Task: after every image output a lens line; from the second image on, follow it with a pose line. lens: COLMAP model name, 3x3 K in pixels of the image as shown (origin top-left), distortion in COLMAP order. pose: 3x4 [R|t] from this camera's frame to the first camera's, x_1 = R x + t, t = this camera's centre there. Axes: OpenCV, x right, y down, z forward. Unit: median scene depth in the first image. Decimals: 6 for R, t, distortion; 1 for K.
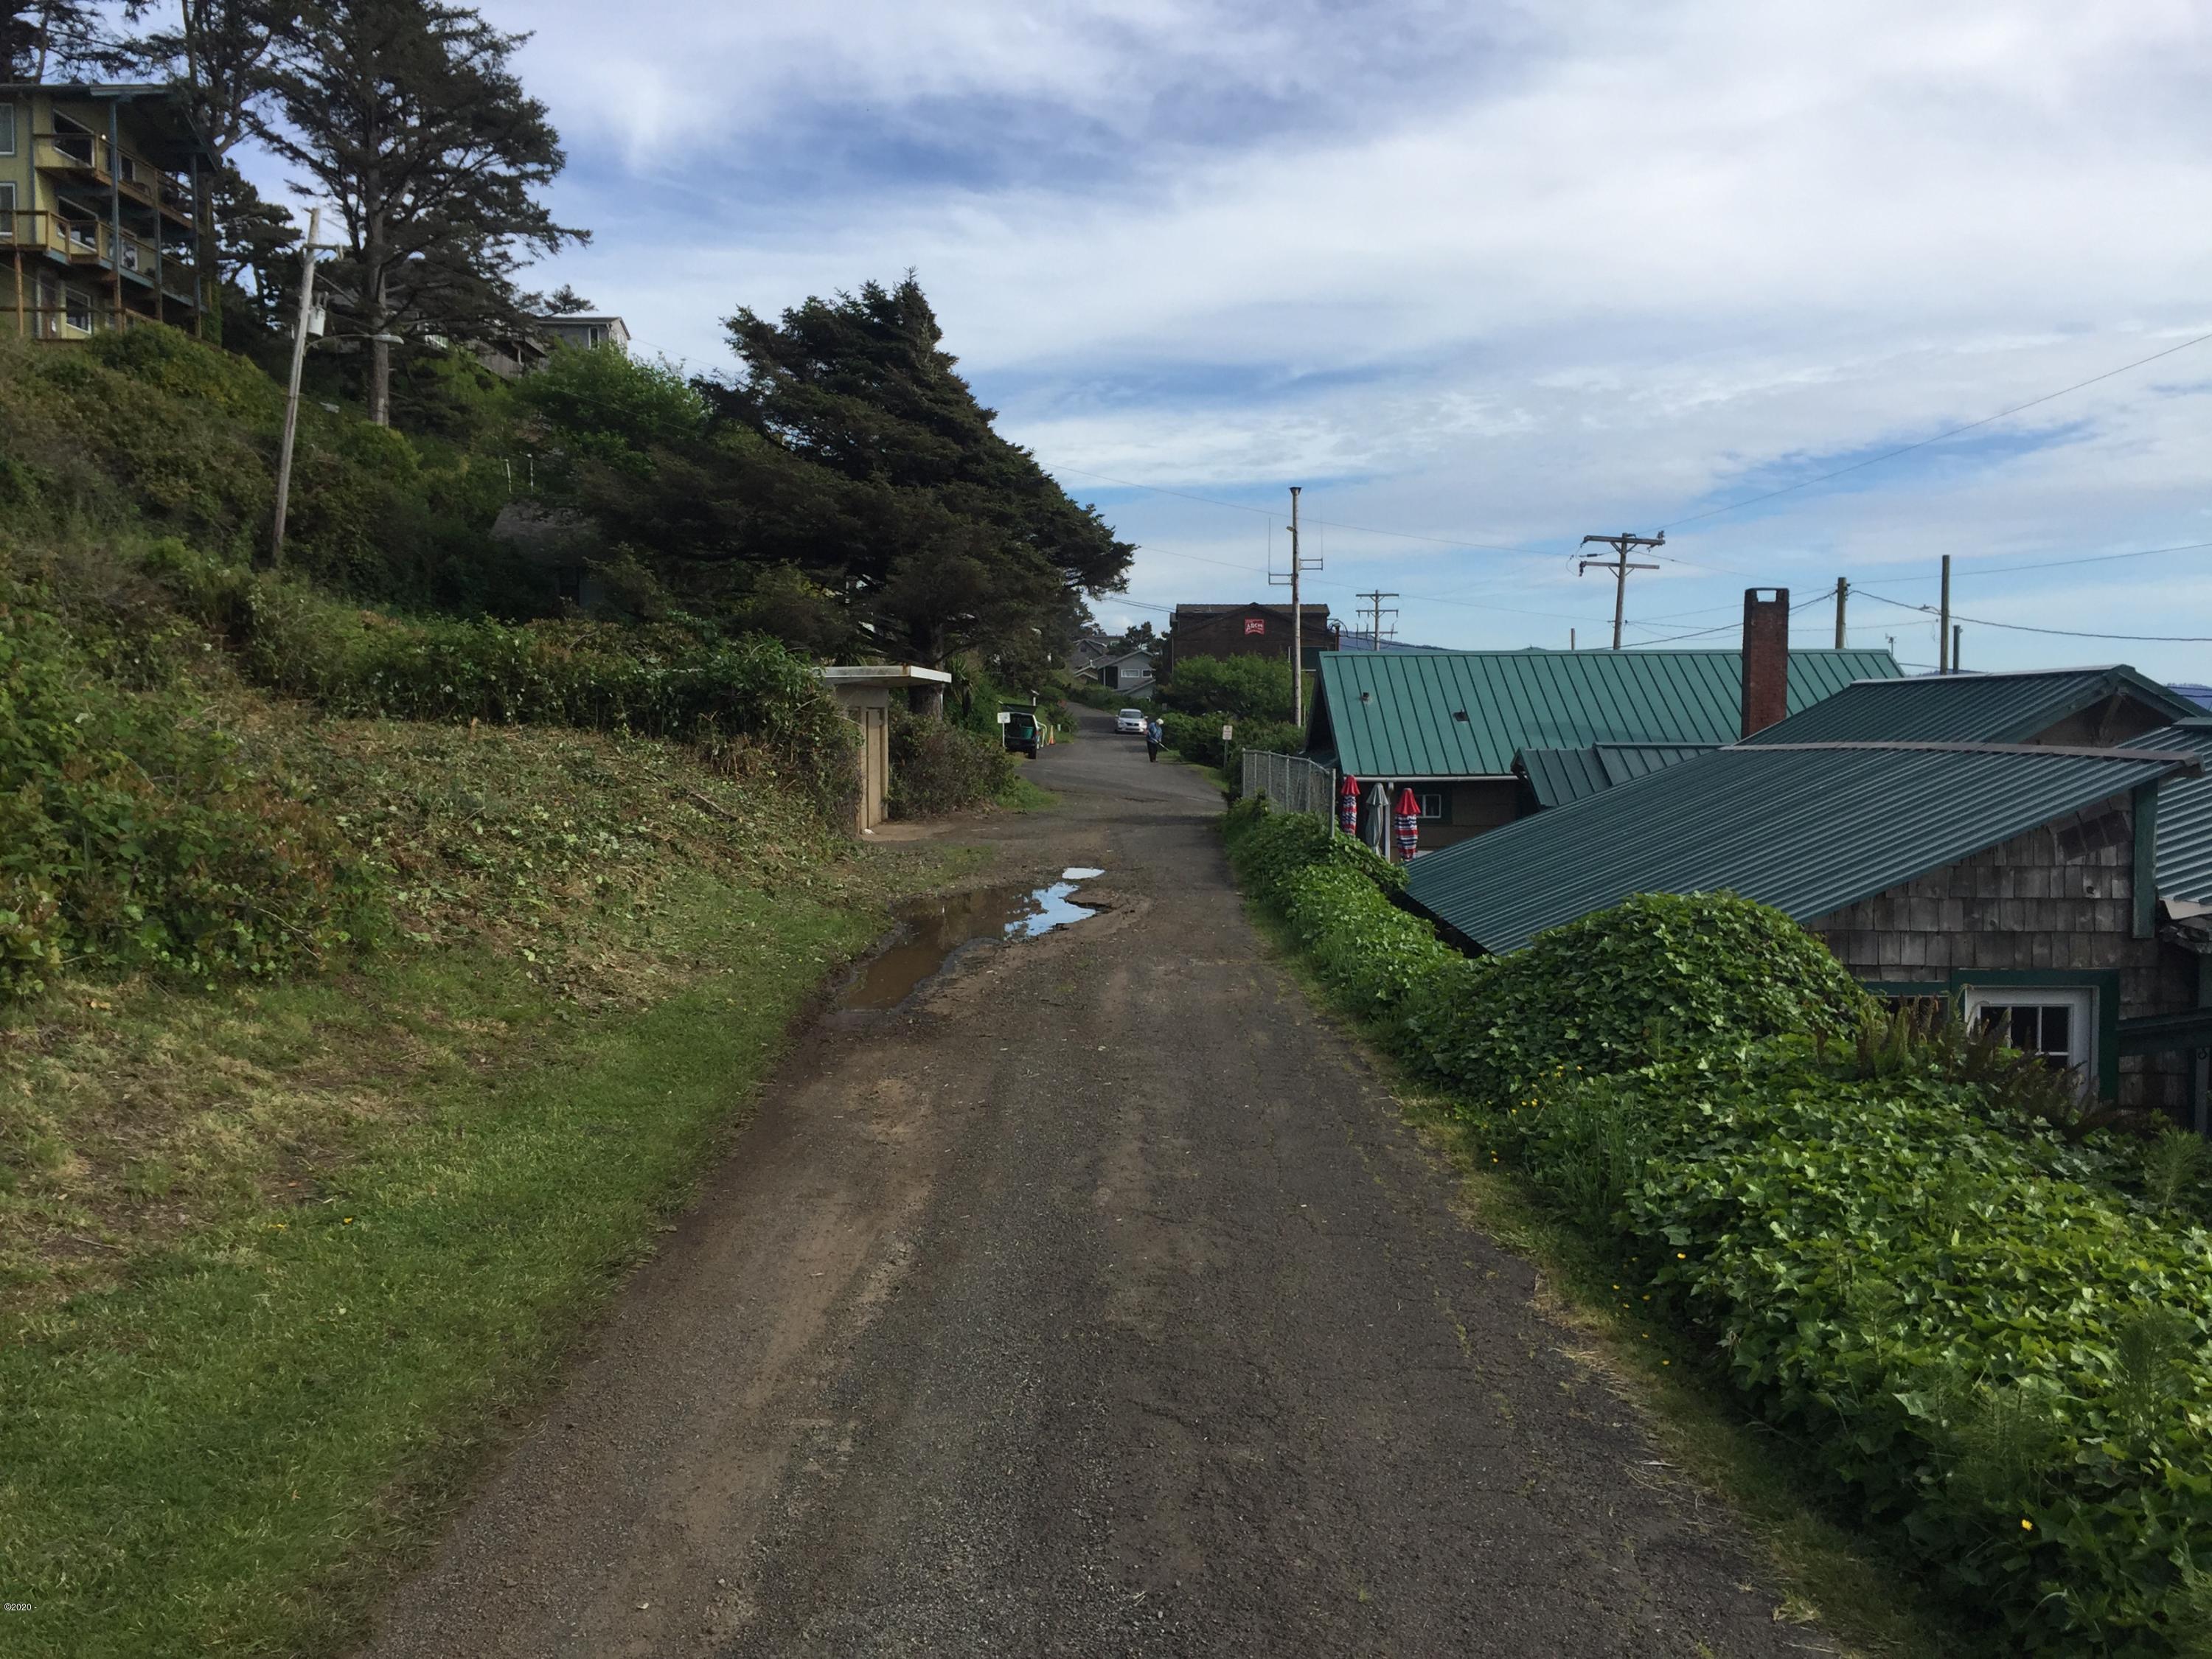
lens RADIAL K [[1869.6, 0, 1105.8], [0, 1869.6, 832.8], [0, 0, 1]] dist [0.001223, -0.017252]
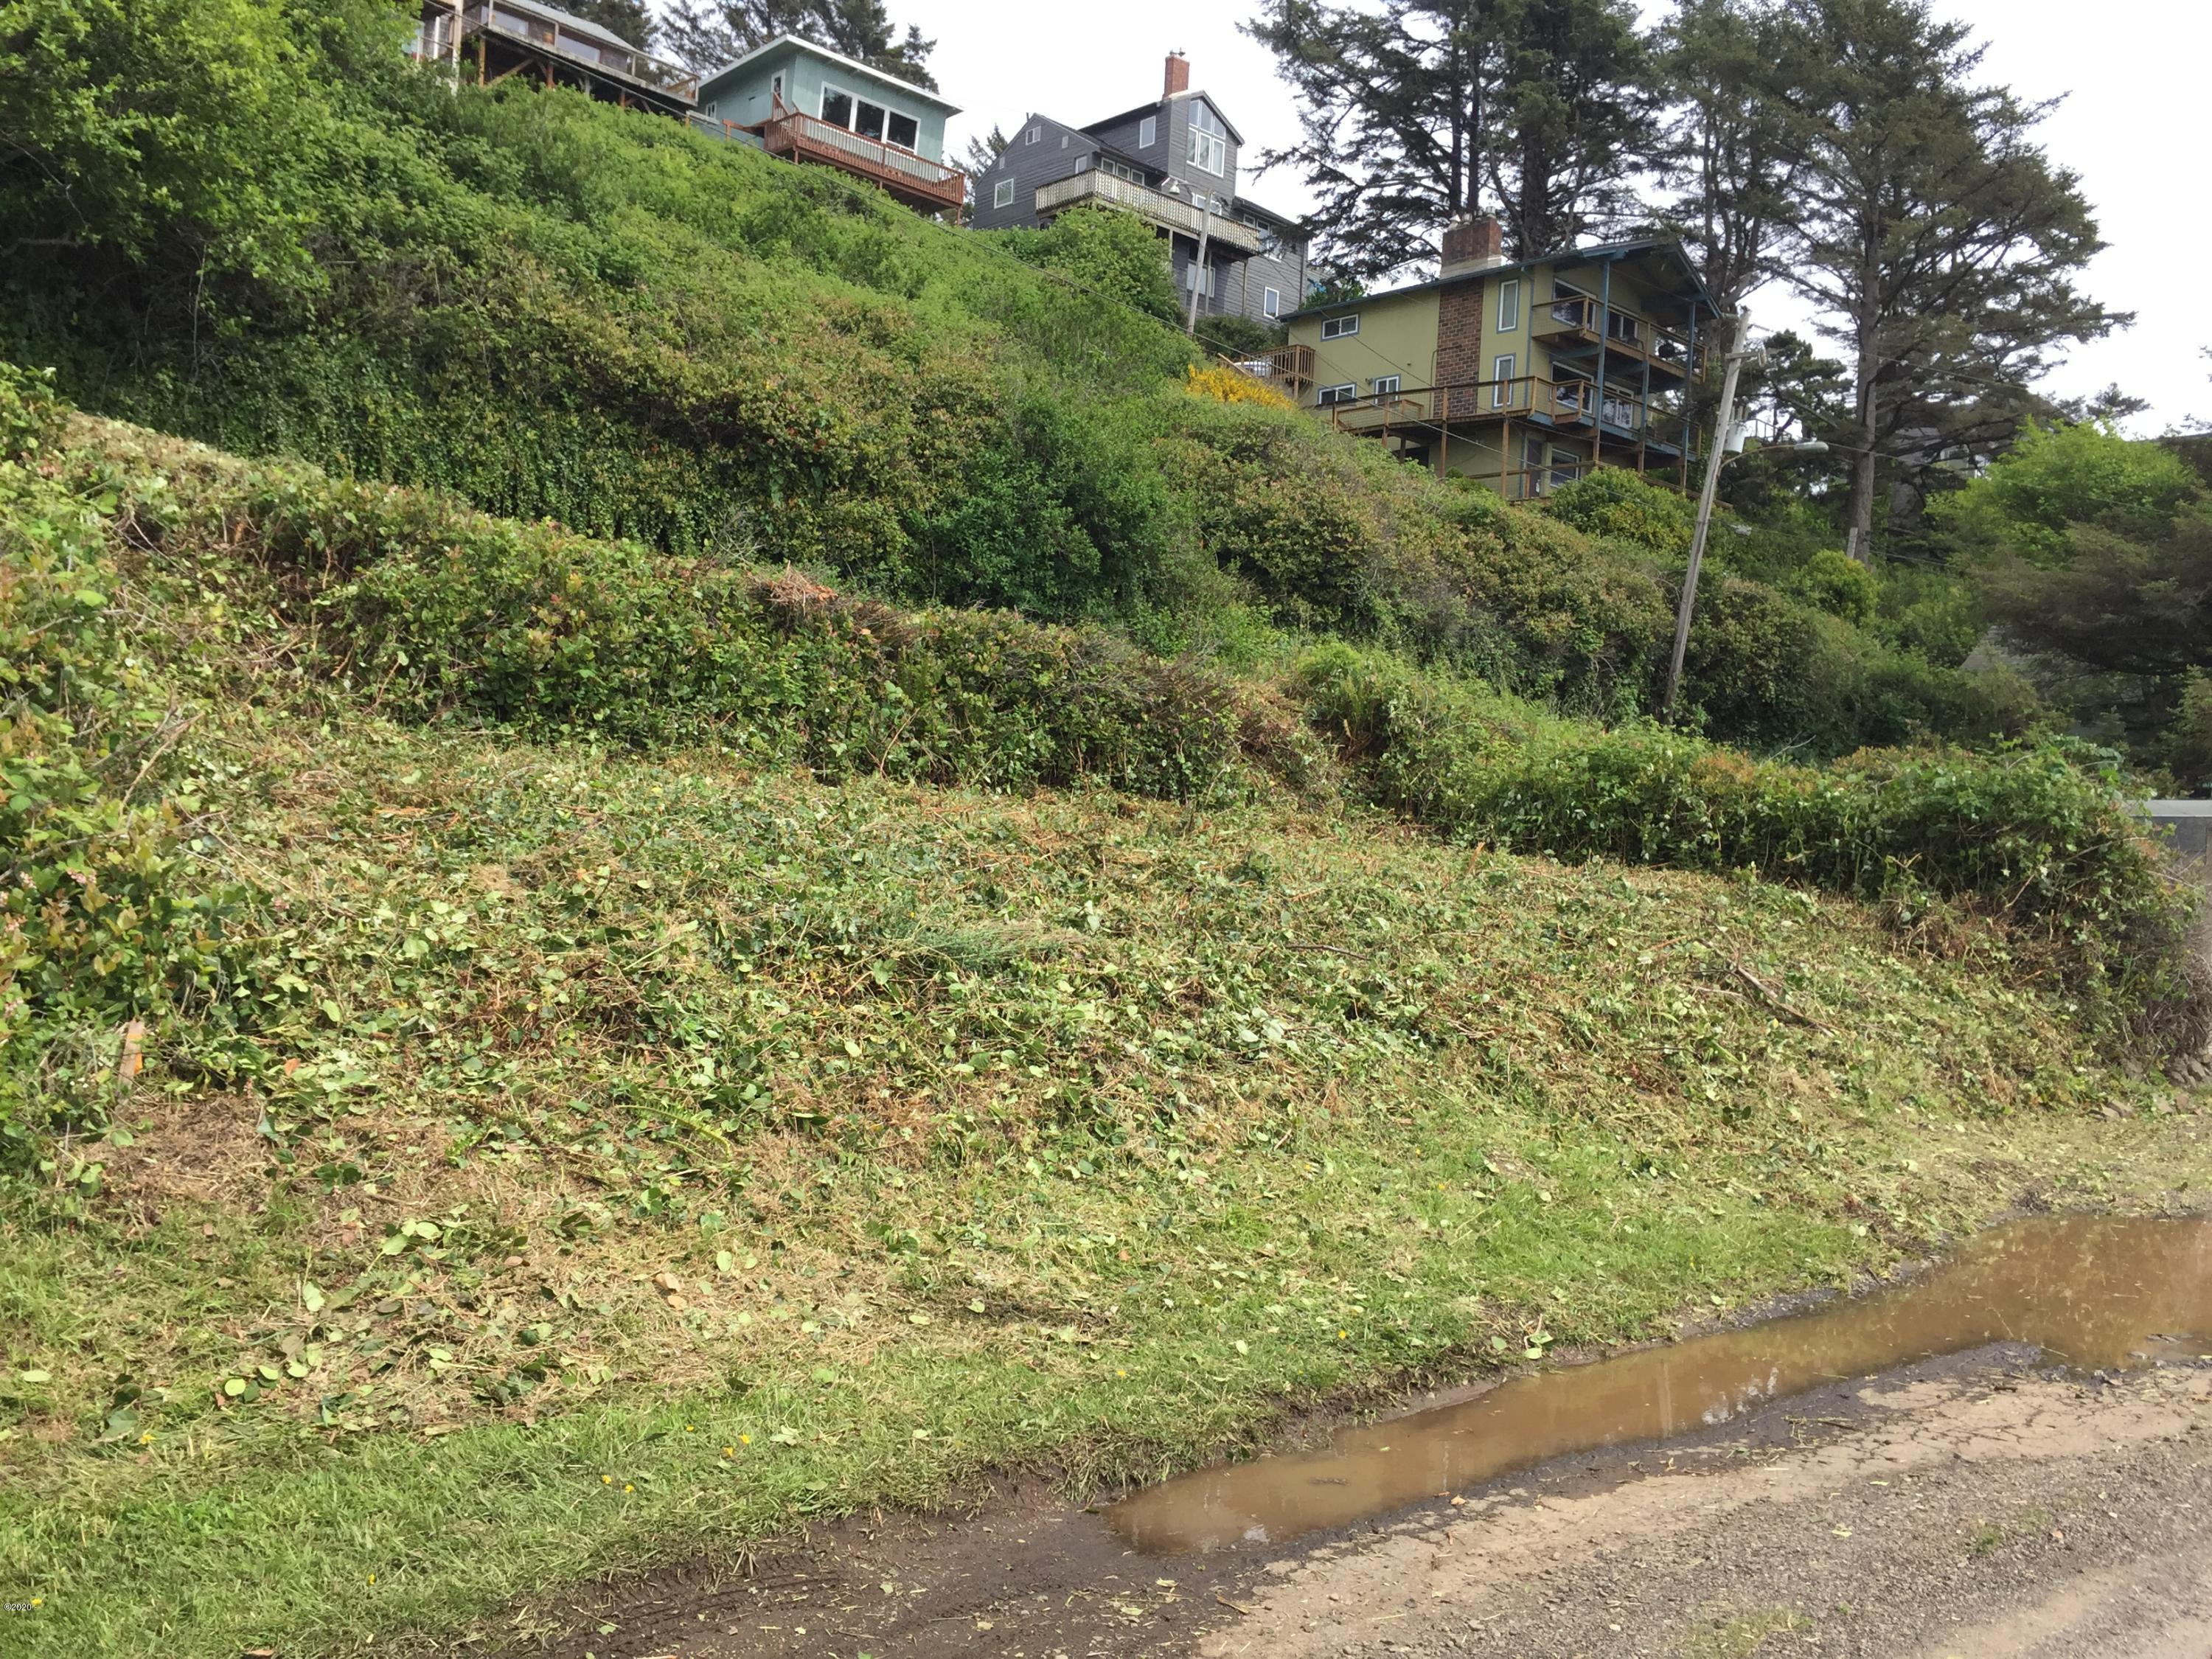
lens RADIAL K [[1869.6, 0, 1106.1], [0, 1869.6, 817.8], [0, 0, 1]] dist [0.001223, -0.017252]
pose [[0.672853, 0.019647, -0.739515, 0.043633], [-0.097730, 0.993246, -0.062532, -0.004815], [0.733292, 0.114348, 0.670229, 0.185899]]
